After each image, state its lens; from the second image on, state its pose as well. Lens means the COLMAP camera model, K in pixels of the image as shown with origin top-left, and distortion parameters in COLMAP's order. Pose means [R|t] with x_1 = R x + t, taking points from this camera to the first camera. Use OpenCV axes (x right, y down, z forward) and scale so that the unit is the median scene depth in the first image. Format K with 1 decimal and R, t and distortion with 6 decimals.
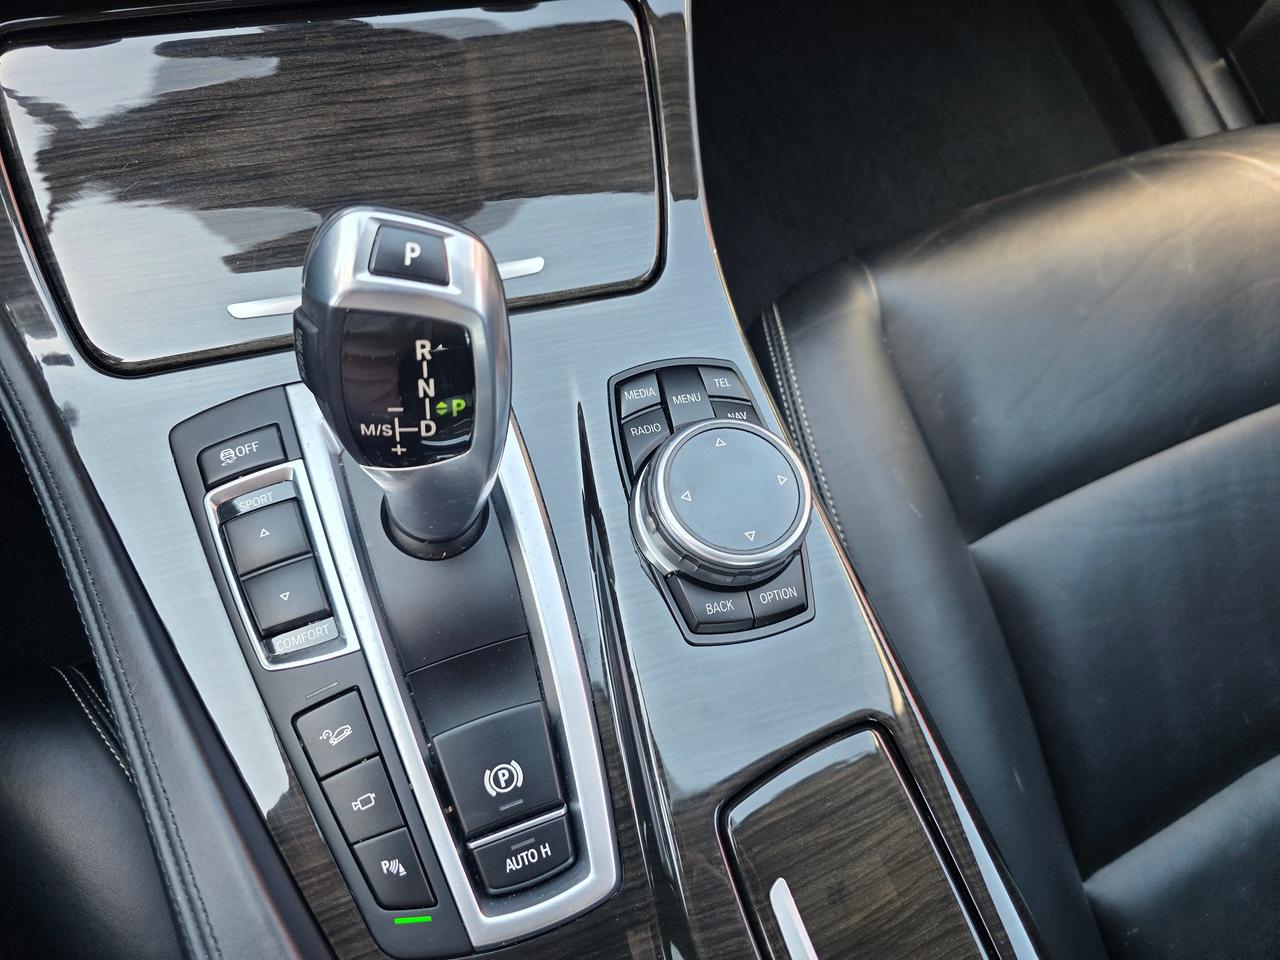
lens RADIAL K [[882.6, 0, 645.0], [0, 882.6, 475.8], [0, 0, 1]] dist [0.052569, -0.052648]
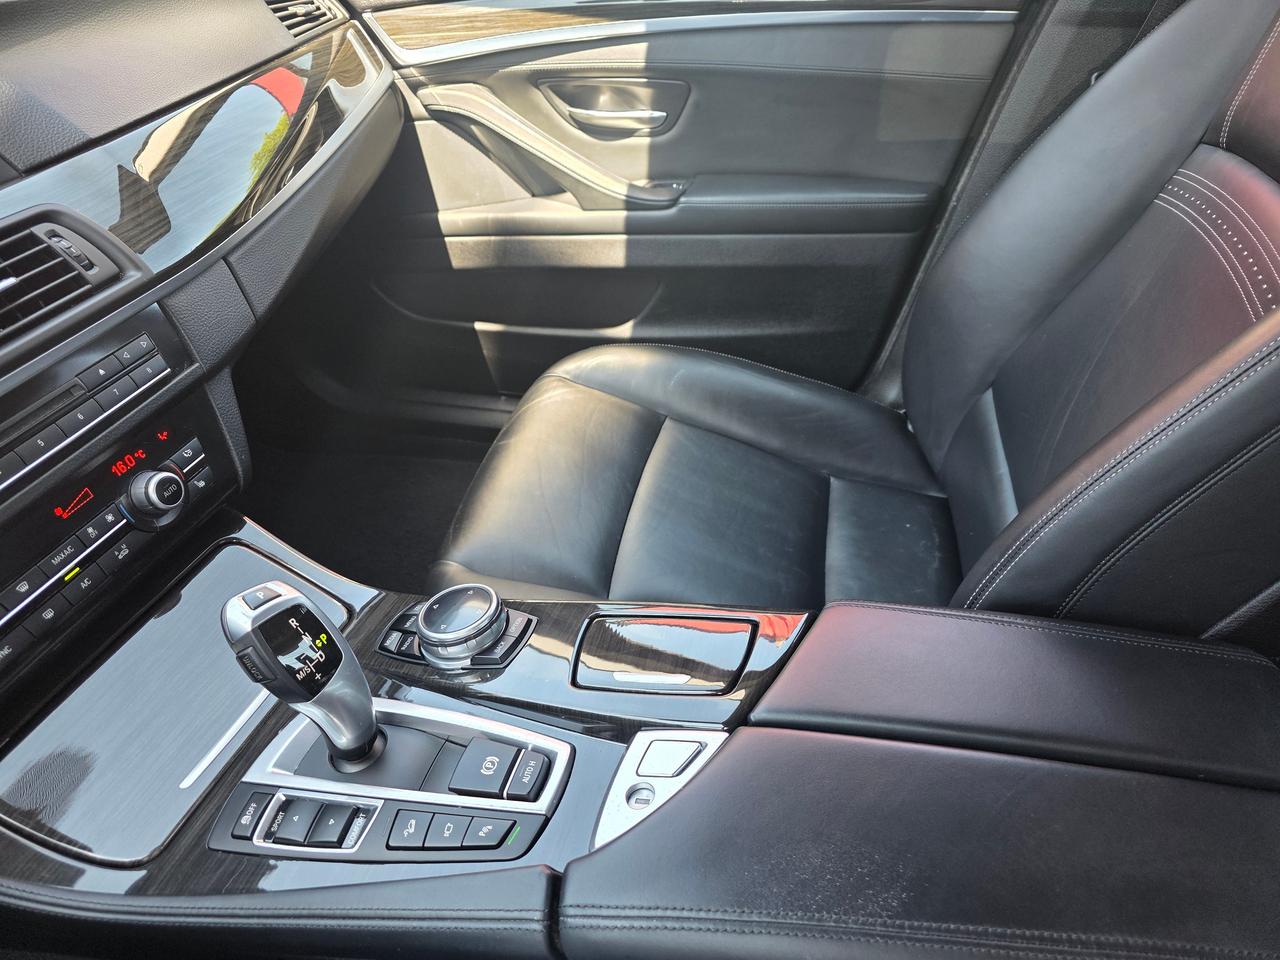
lens RADIAL K [[882.6, 0, 645.0], [0, 882.6, 475.8], [0, 0, 1]] dist [0.052569, -0.052648]
pose [[0.540974, -0.658597, 0.523065, -0.556490], [0.837331, 0.480092, -0.261510, 0.806592], [-0.078890, 0.579449, 0.811181, -0.894194]]
